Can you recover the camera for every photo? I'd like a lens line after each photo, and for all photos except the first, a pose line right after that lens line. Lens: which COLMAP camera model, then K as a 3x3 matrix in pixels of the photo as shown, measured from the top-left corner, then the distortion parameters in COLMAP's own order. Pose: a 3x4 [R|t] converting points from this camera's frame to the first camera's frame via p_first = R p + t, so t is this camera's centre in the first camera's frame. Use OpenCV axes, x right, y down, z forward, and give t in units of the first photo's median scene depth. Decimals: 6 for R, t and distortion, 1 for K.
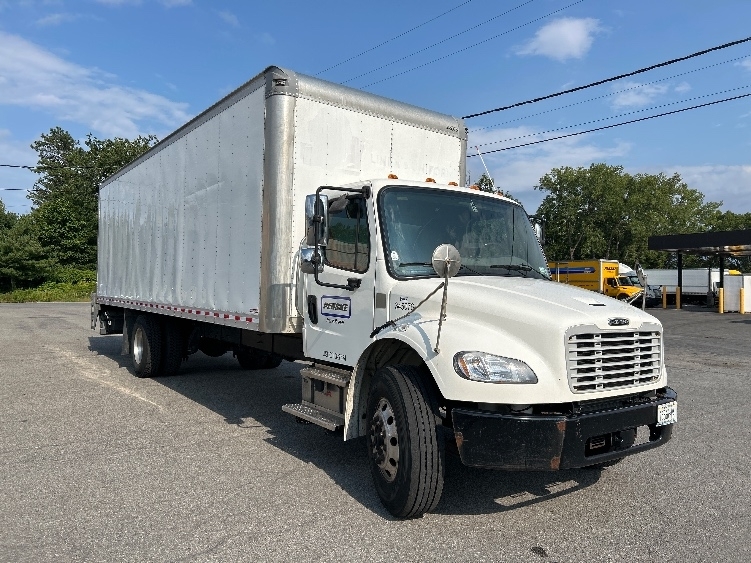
lens RADIAL K [[568.2, 0, 375.5], [0, 568.2, 281.5], [0, 0, 1]] dist [0.008176, 0.000476]
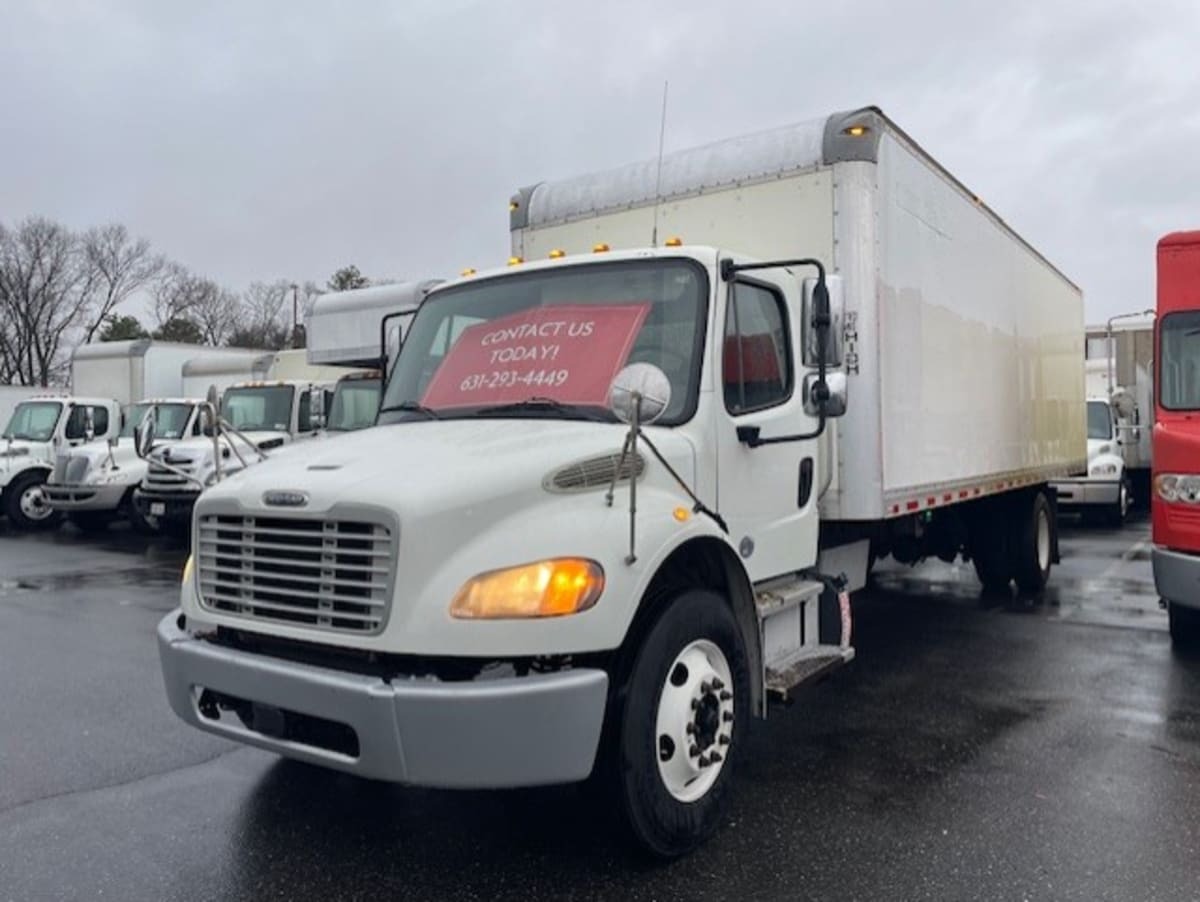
lens RADIAL K [[907.8, 0, 600.0], [0, 907.8, 451.0], [0, 0, 1]] dist [0.008176, 0.000476]
pose [[0.331265, -0.027257, -0.943144, 1.272950], [0.034894, 0.999253, -0.016622, 0.047525], [0.942892, -0.027404, 0.331969, 0.950840]]
